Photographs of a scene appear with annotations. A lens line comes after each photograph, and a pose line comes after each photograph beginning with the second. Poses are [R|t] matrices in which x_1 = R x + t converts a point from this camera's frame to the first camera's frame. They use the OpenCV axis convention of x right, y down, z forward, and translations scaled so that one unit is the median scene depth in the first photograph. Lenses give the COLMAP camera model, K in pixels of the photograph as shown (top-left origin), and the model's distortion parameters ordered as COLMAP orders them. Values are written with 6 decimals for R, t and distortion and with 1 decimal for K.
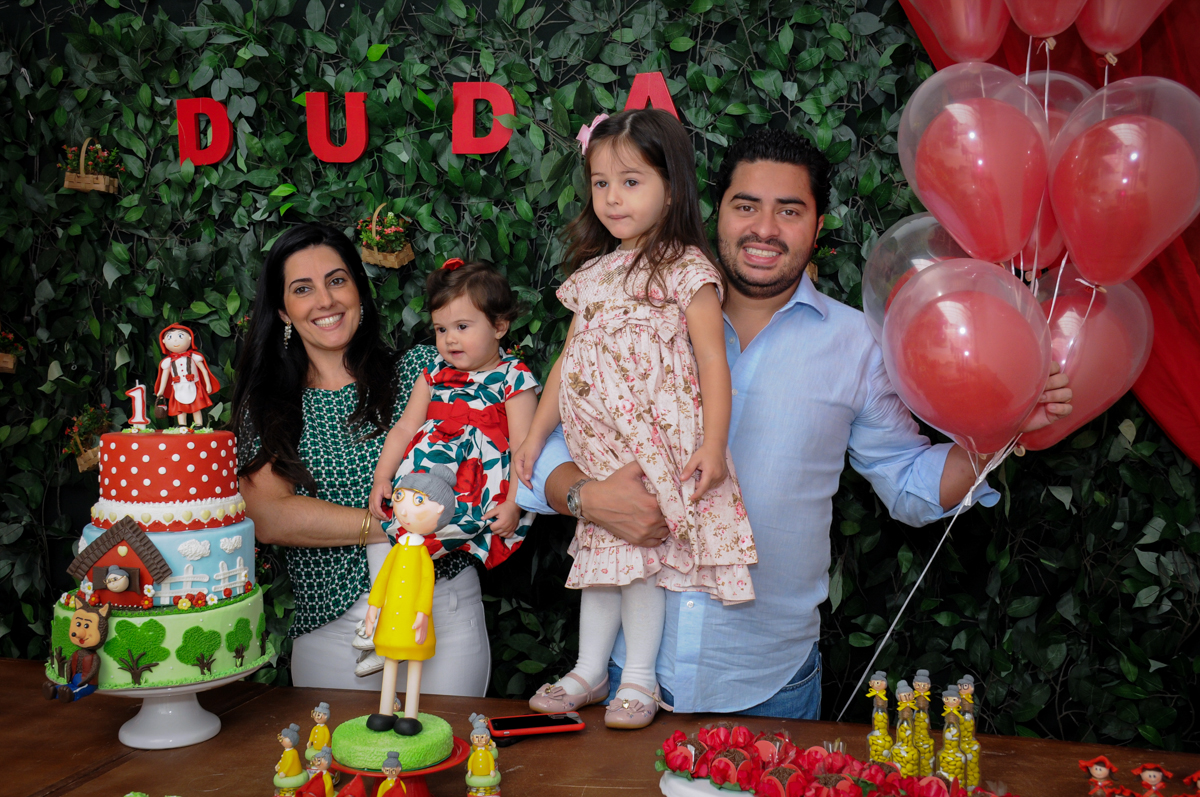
lens RADIAL K [[1317.0, 0, 600.0], [0, 1317.0, 398.5], [0, 0, 1]] dist [-0.007342, 0.049211]
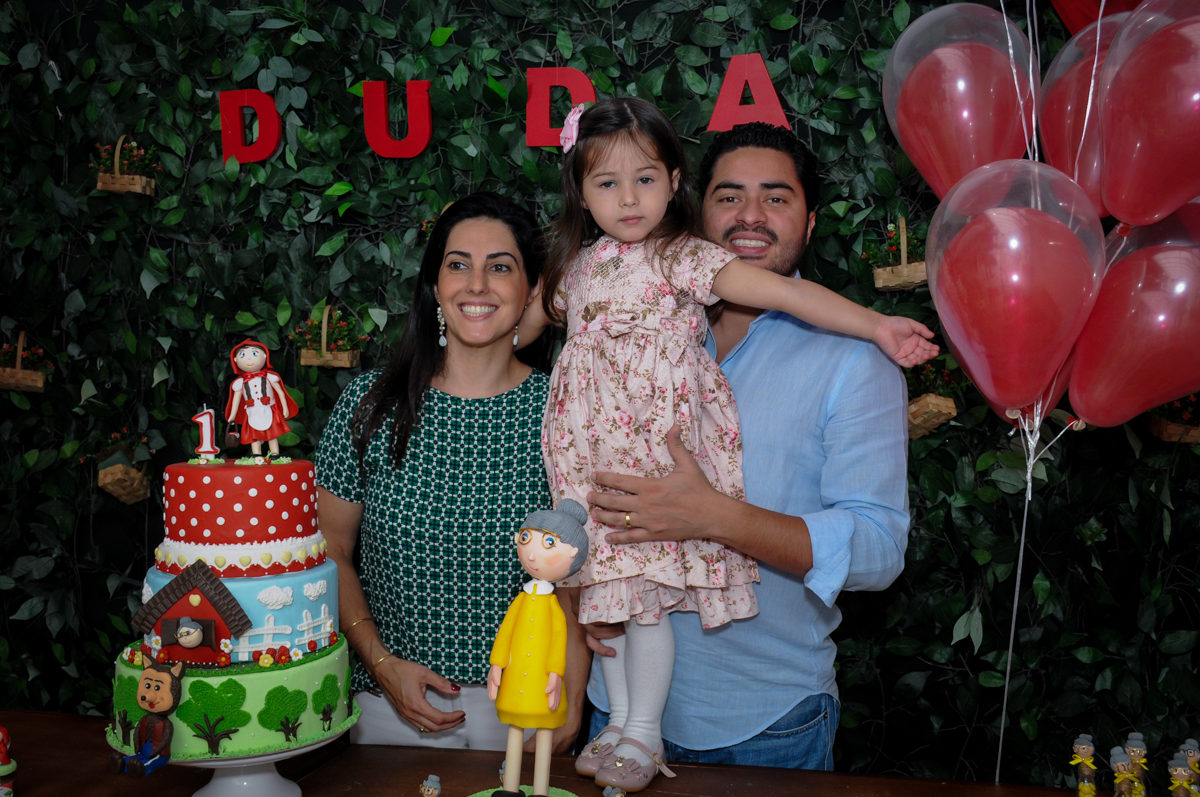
lens RADIAL K [[1355.4, 0, 600.1], [0, 1355.4, 384.5], [0, 0, 1]] dist [-0.001977, -0.001767]
pose [[0.999920, -0.012015, -0.004017, -0.060754], [0.011961, 0.999841, -0.013199, -0.008673], [0.004175, 0.013149, 0.999905, 0.068007]]
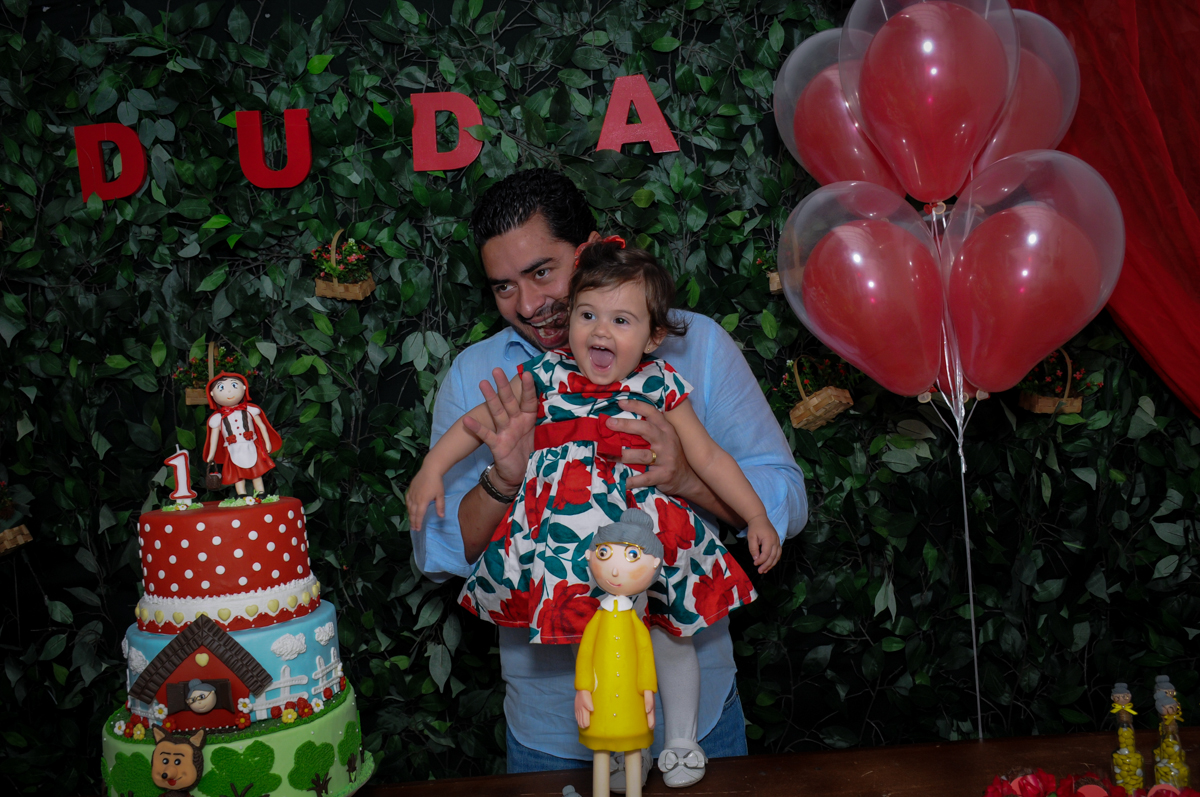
lens RADIAL K [[1210.9, 0, 600.0], [0, 1210.9, 398.5], [0, 0, 1]] dist [-0.058338, 0.101259]
pose [[0.970214, -0.083091, 0.227552, -0.195036], [0.087765, 0.996086, -0.010484, -0.008603], [-0.225790, 0.030143, 0.973709, 0.162606]]
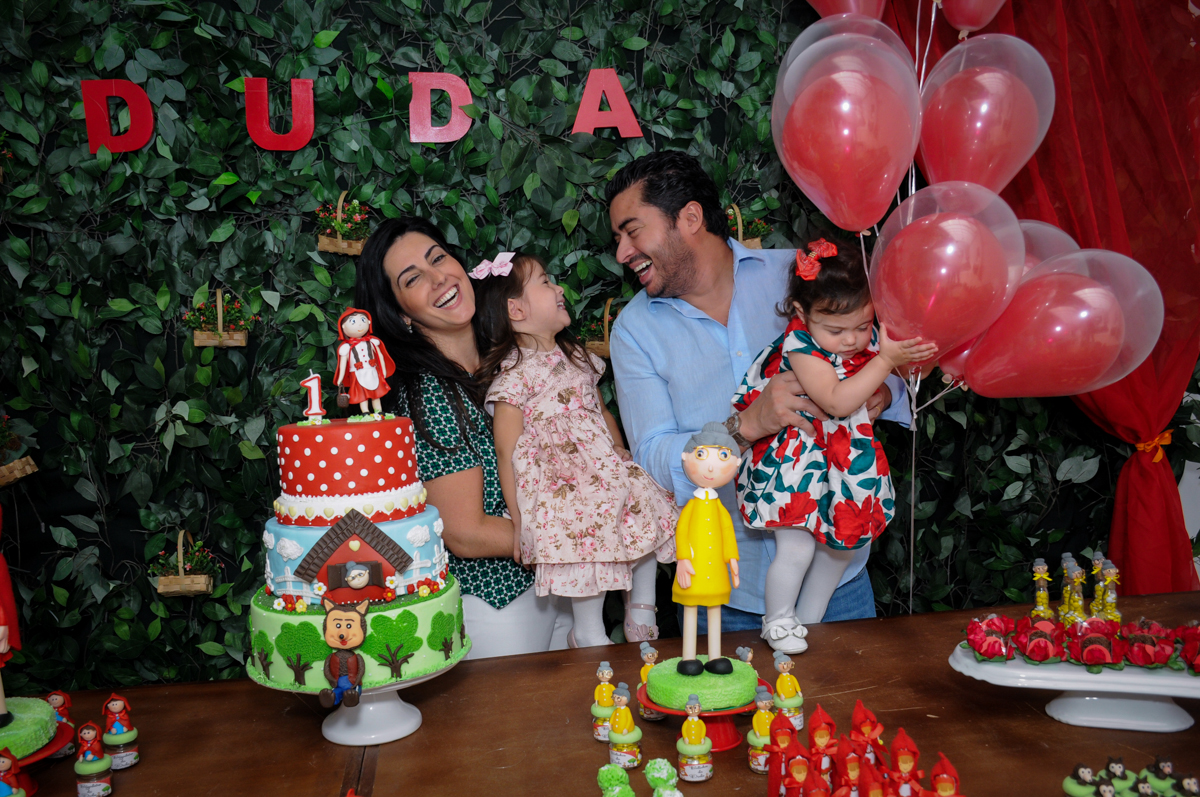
lens RADIAL K [[1160.0, 0, 600.2], [0, 1160.0, 431.8], [0, 0, 1]] dist [-0.048998, 0.147036]
pose [[0.911915, -0.088068, 0.400819, -0.366937], [0.070877, 0.995824, 0.057548, -0.001790], [-0.404213, -0.024071, 0.914348, 0.110329]]
